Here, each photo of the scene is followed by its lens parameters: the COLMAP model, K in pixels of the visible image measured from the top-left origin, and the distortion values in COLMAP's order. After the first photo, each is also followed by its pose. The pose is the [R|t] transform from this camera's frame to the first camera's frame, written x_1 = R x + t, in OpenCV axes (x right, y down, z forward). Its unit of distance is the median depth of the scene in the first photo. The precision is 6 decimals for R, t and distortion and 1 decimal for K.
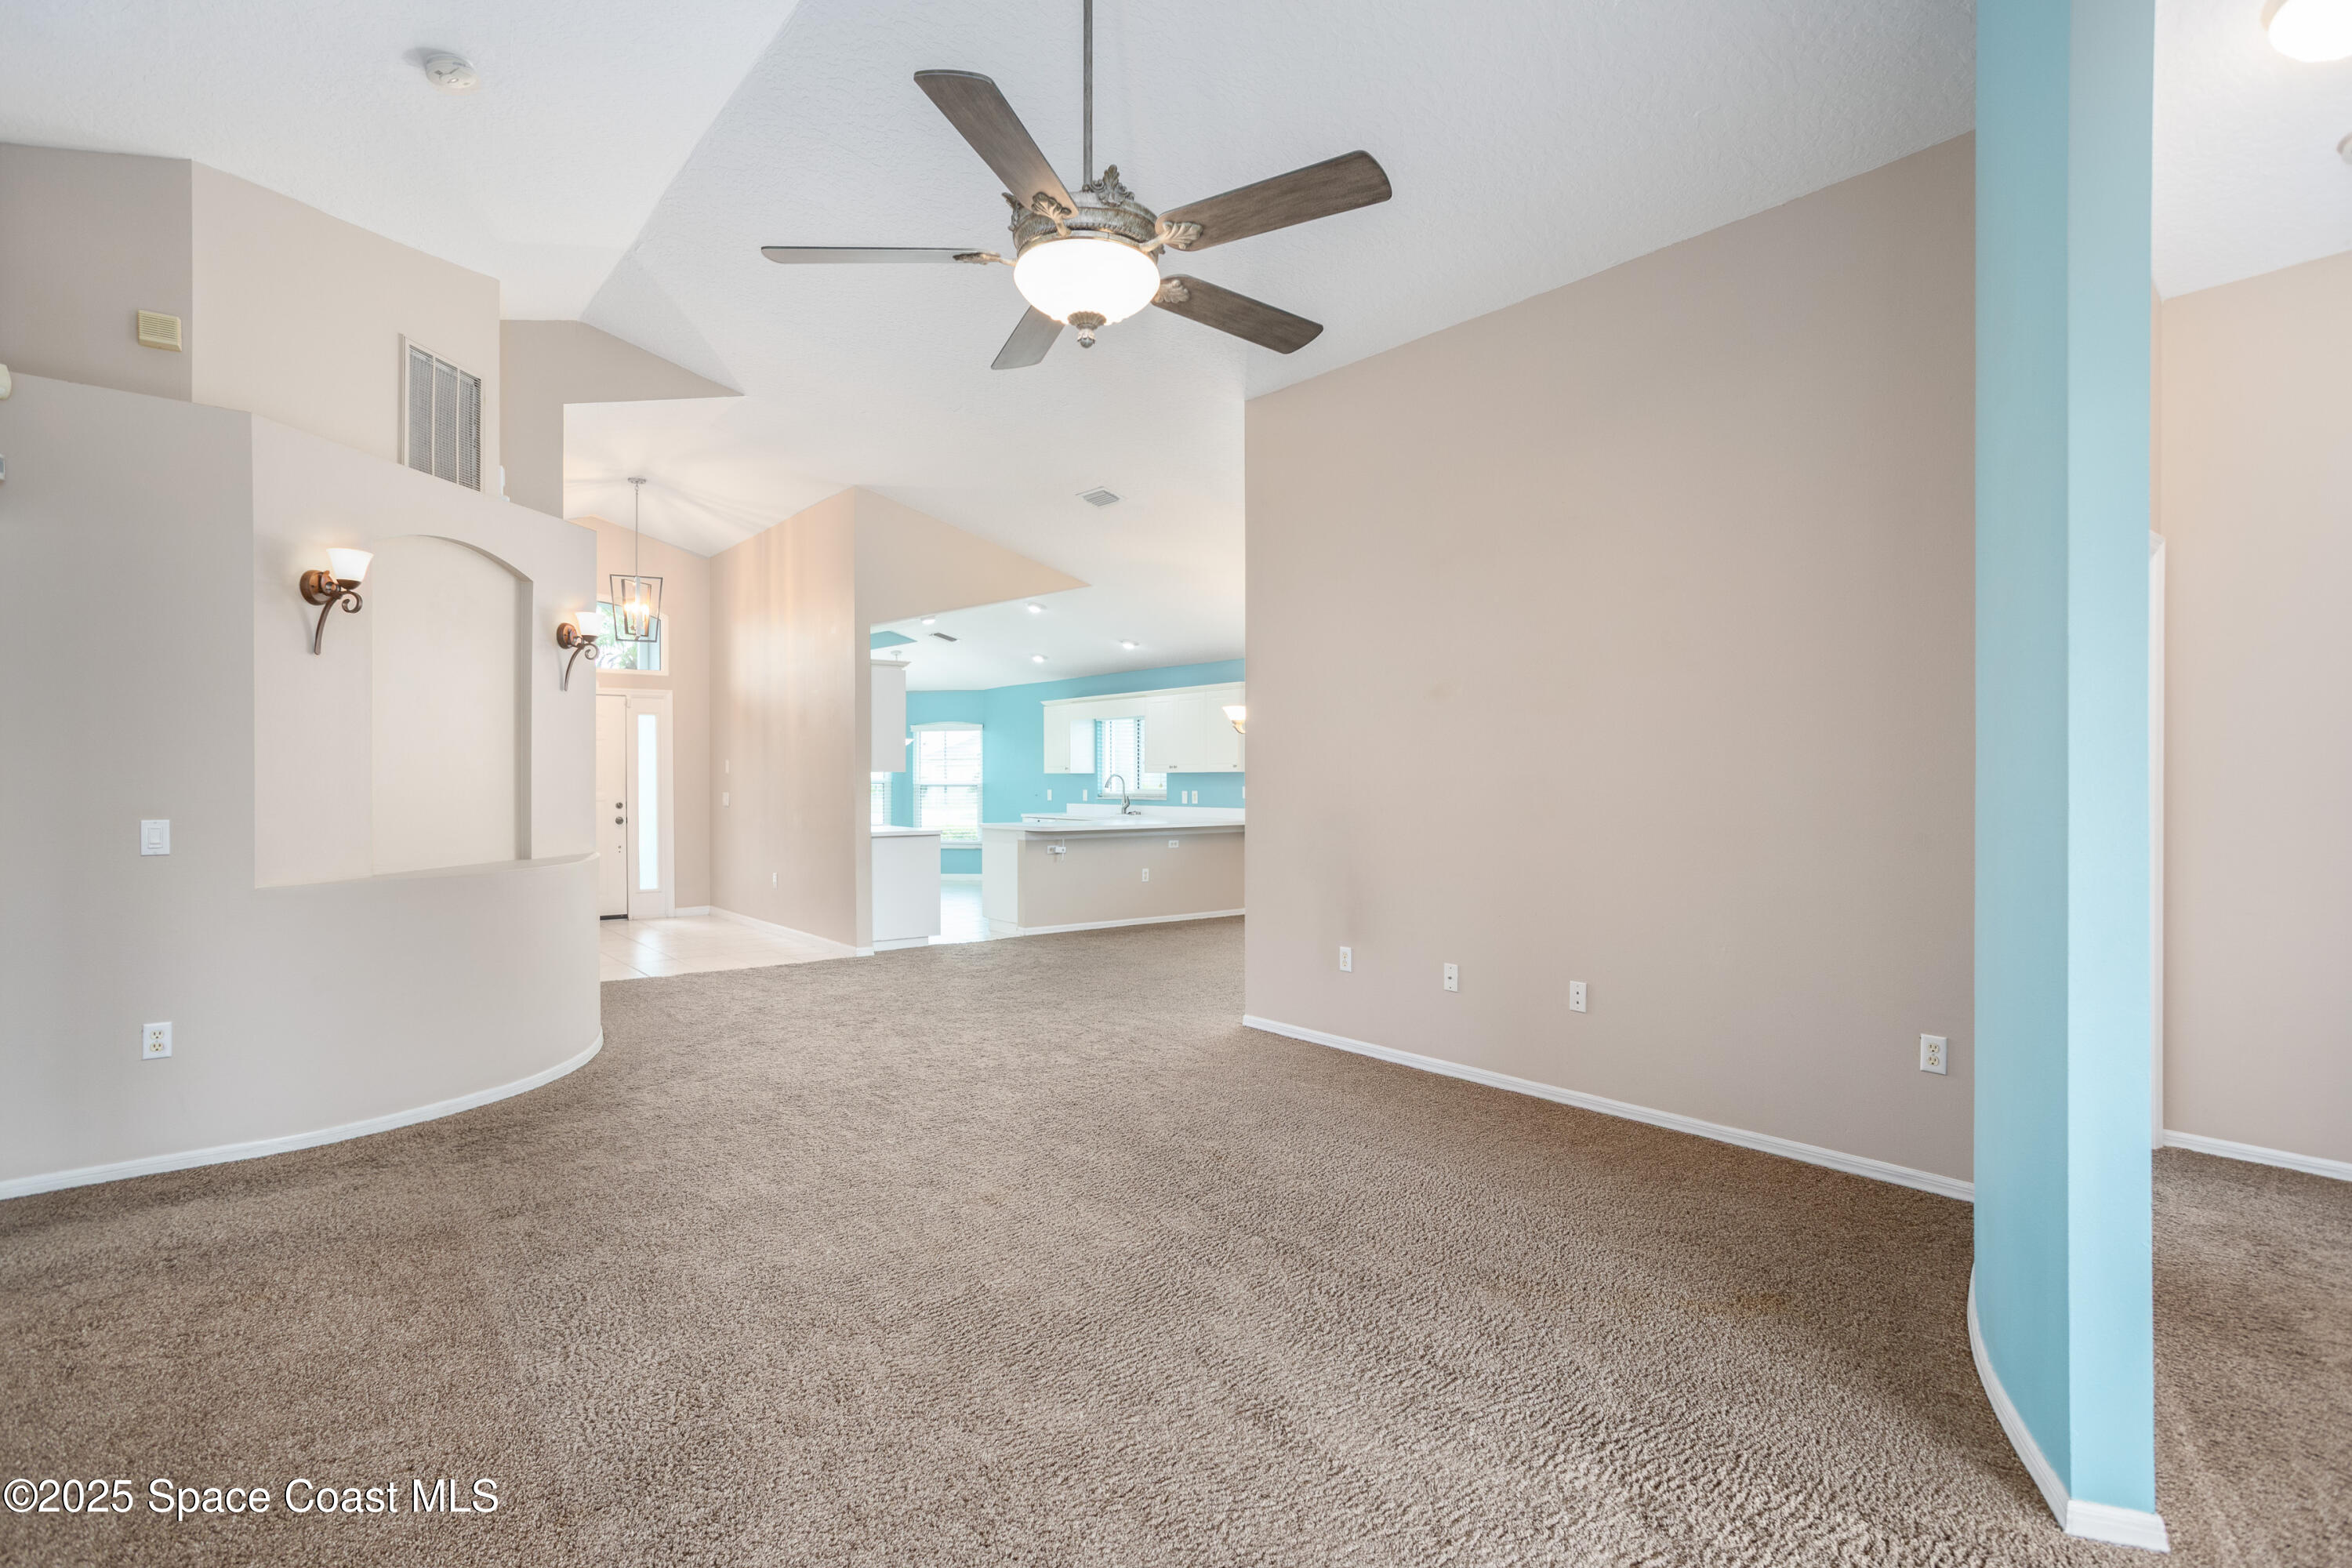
lens RADIAL K [[1130.0, 0, 1176.0], [0, 1130.0, 784.0], [0, 0, 1]] dist [-0.000136, -0.000005]
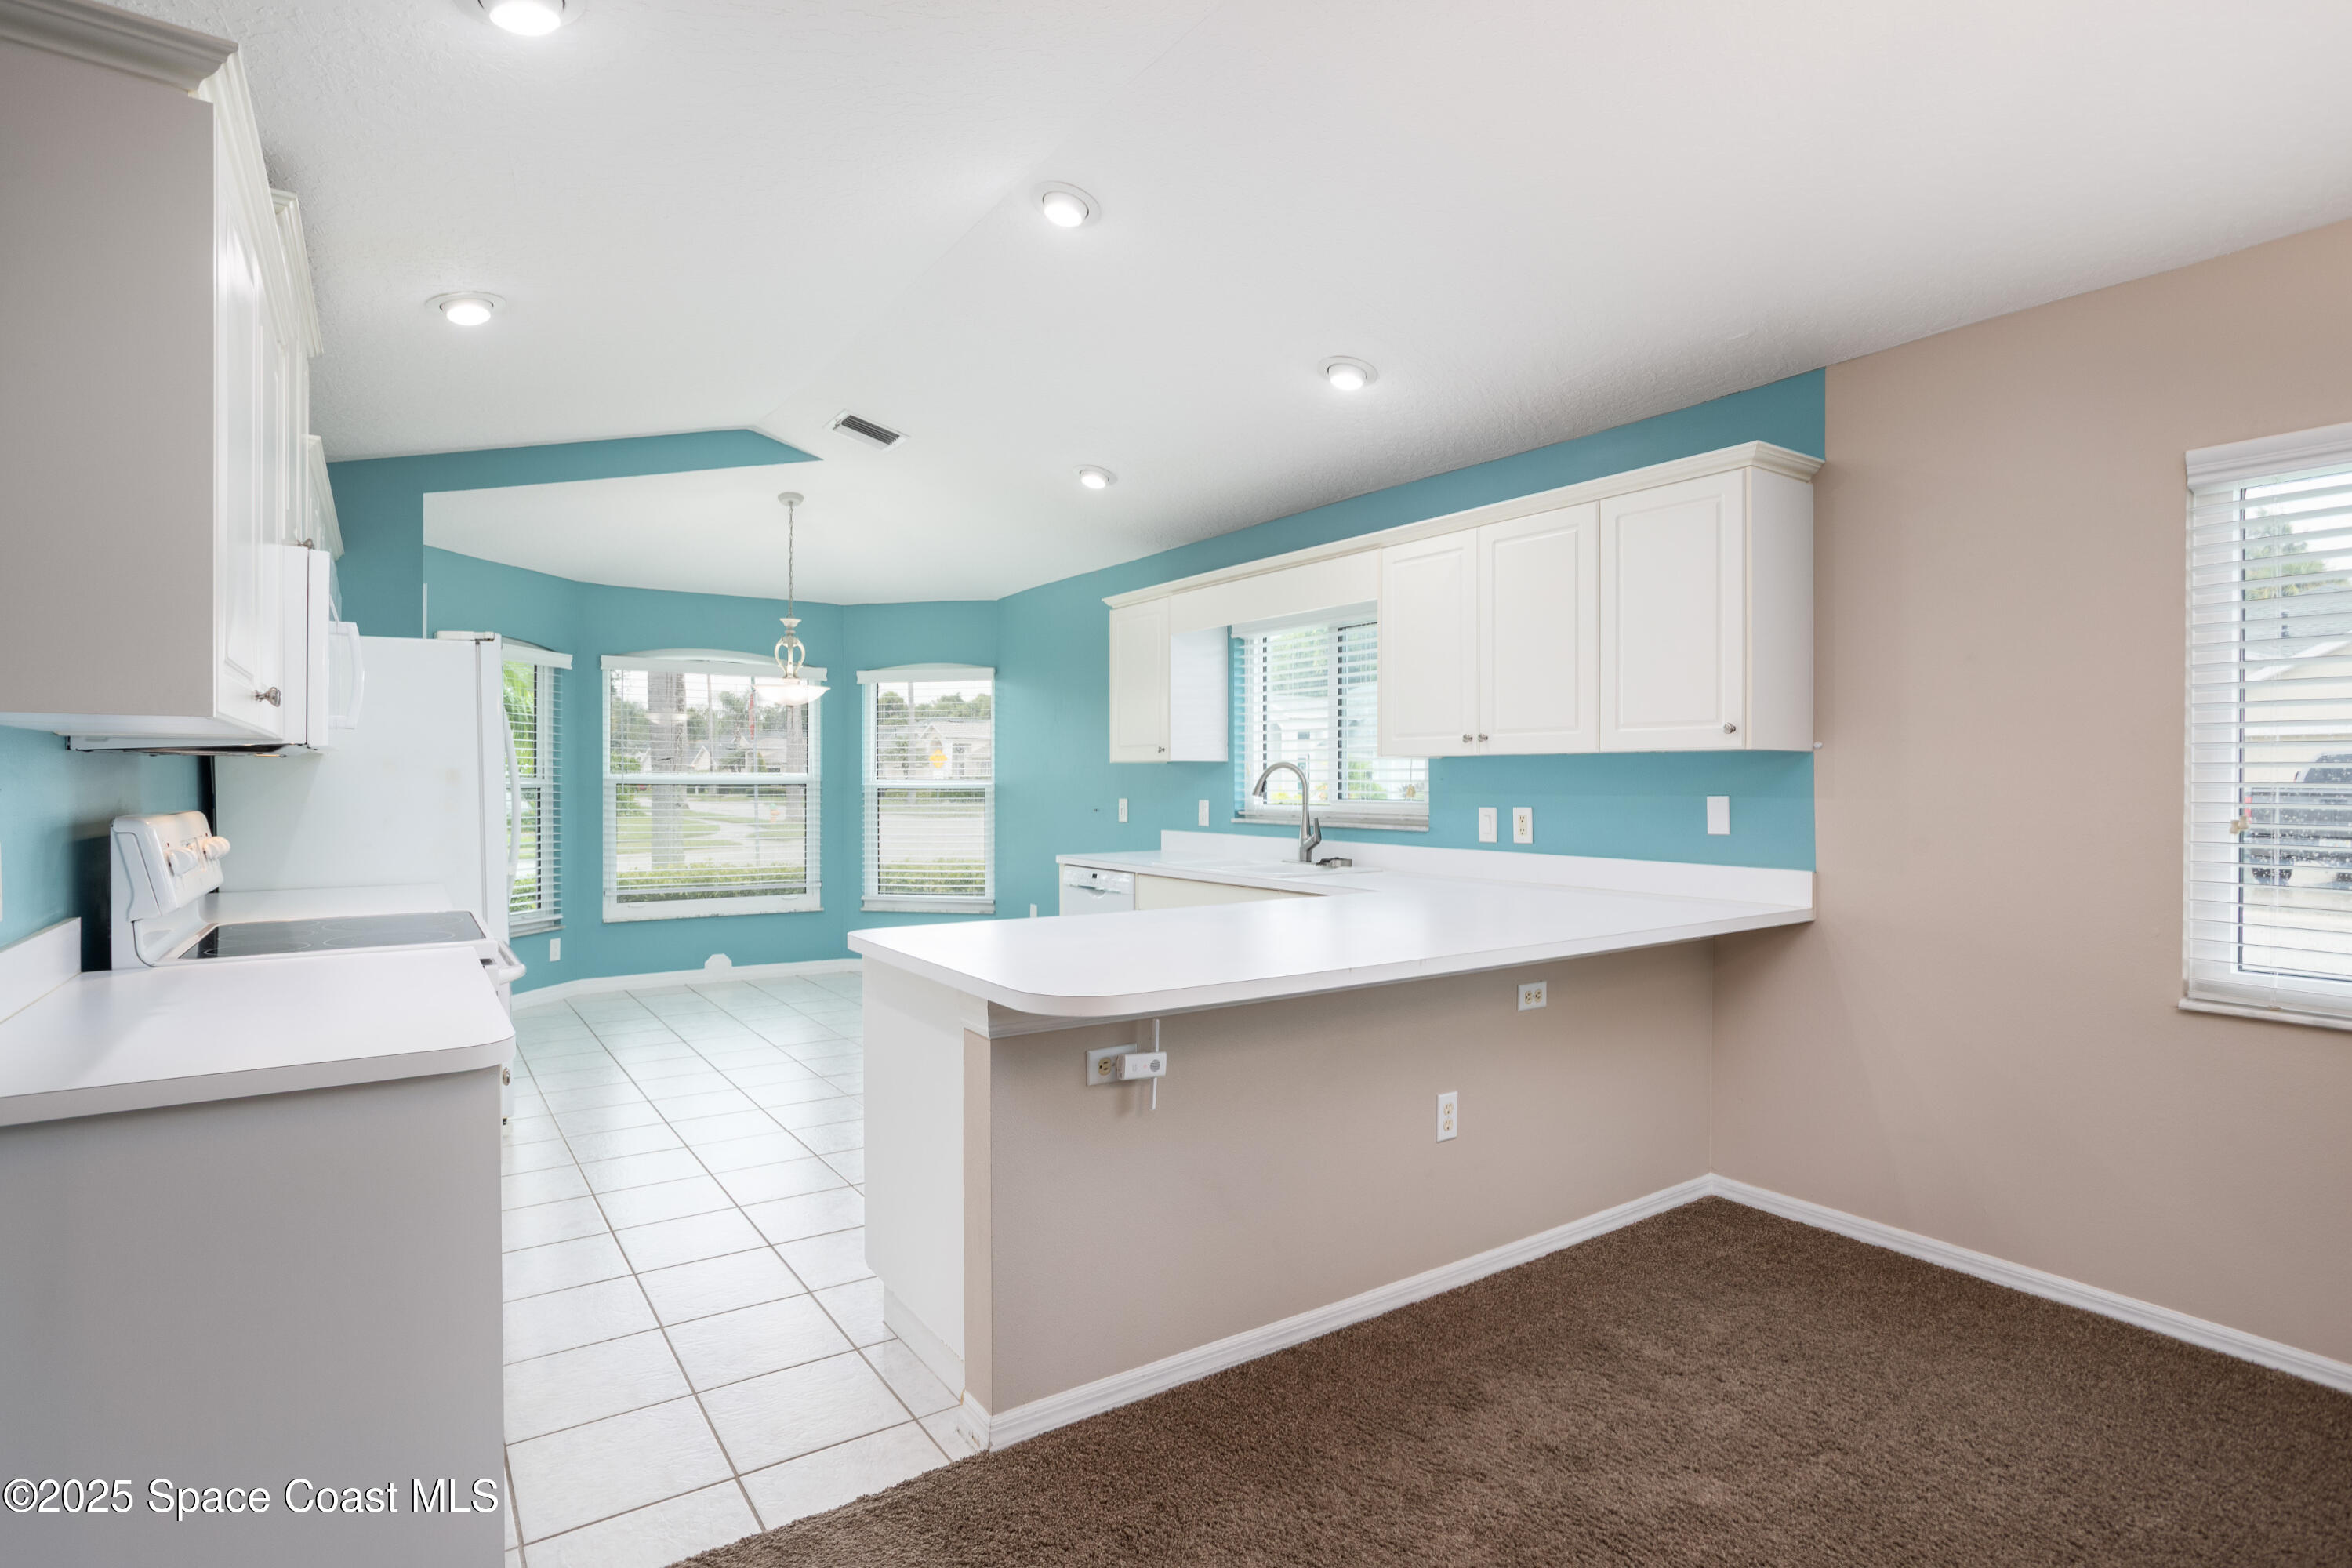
lens RADIAL K [[1165.4, 0, 1176.0], [0, 1165.4, 784.0], [0, 0, 1]] dist [-0.035320, 0.001134]
pose [[0.996980, 0.001414, -0.077641, -0.058631], [-0.001370, 0.999999, 0.000622, -0.001309], [0.077642, -0.000514, 0.996981, 0.575426]]
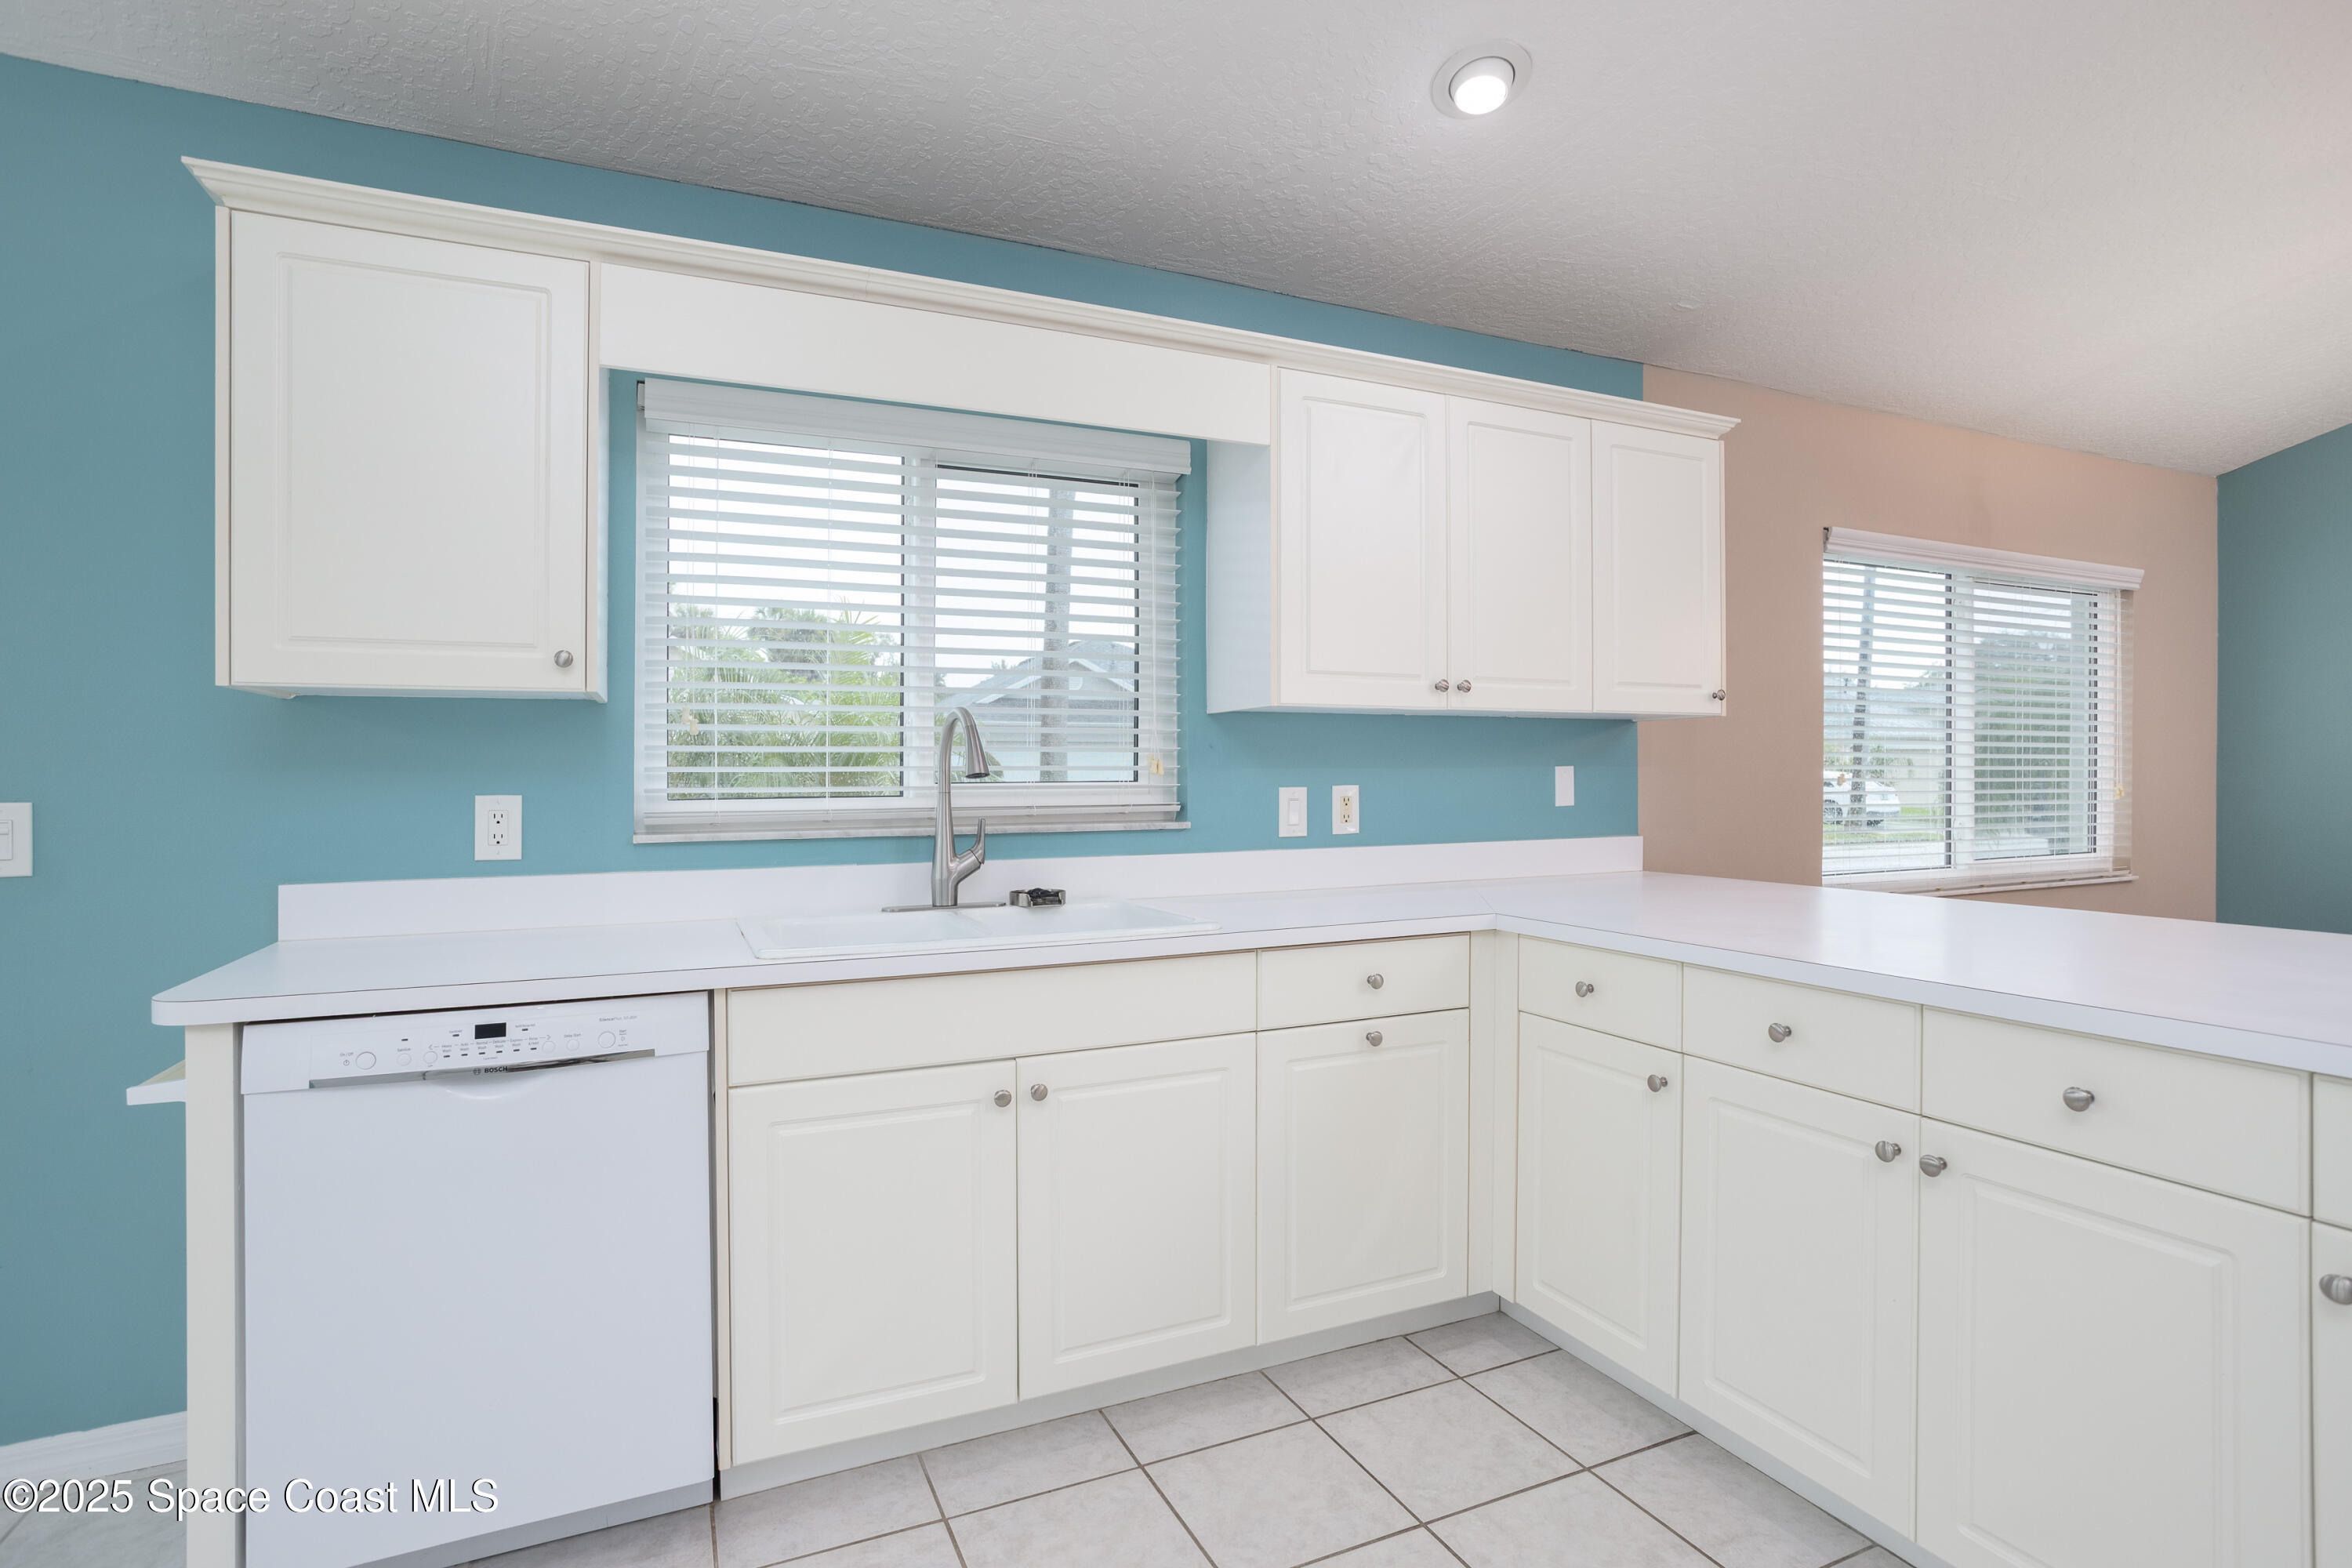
lens RADIAL K [[1165.4, 0, 1176.0], [0, 1165.4, 784.0], [0, 0, 1]] dist [-0.035320, 0.001134]
pose [[0.245656, -0.010920, 0.969296, -0.234593], [0.008797, 0.999920, 0.009035, 0.002696], [-0.969317, 0.006308, 0.245733, 0.892428]]
